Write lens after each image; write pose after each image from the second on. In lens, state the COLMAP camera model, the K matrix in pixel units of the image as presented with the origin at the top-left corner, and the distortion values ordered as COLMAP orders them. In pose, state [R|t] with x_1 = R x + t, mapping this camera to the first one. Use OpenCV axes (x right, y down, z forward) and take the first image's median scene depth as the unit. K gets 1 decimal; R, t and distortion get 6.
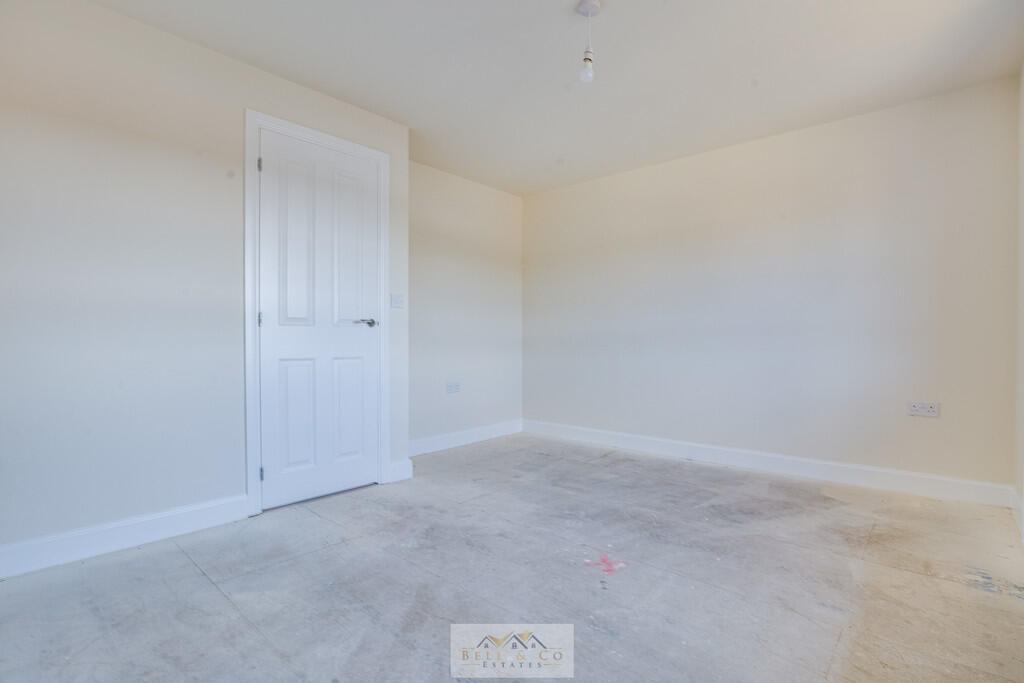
lens RADIAL K [[503.5, 0, 519.1], [0, 503.5, 344.3], [0, 0, 1]] dist [-0.012390, 0.000609]
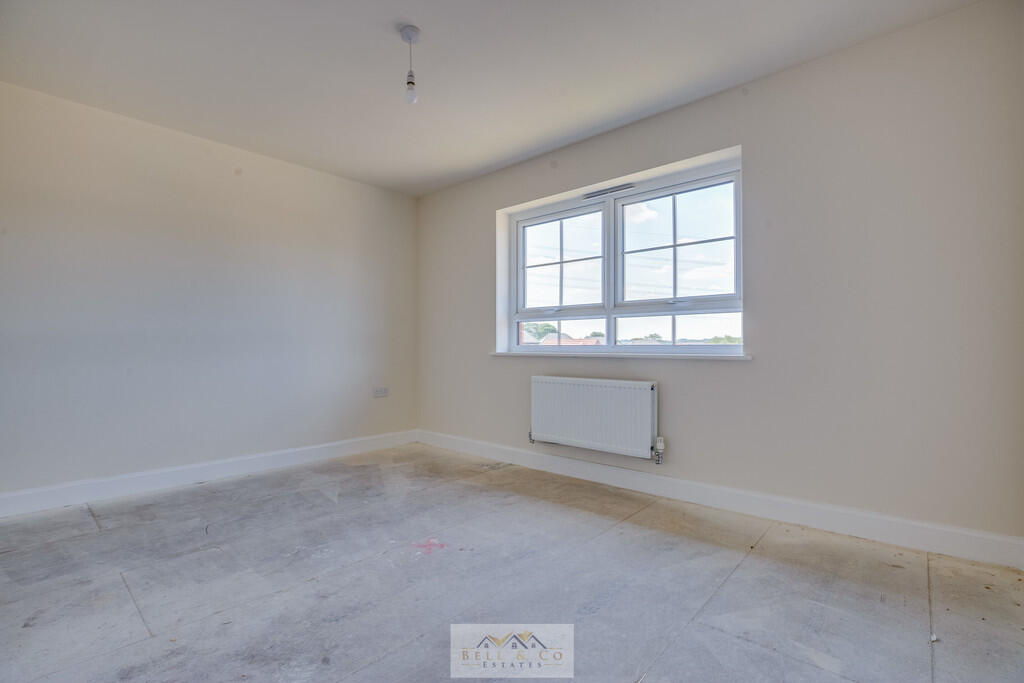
lens RADIAL K [[443.6, 0, 549.8], [0, 443.6, 336.1], [0, 0, 1]] dist [-0.009828, -0.000075]
pose [[-0.045469, 0.031547, 0.998468, -0.665182], [-0.001825, 0.999497, -0.031663, -0.006170], [-0.998964, -0.003262, -0.045388, 0.599858]]
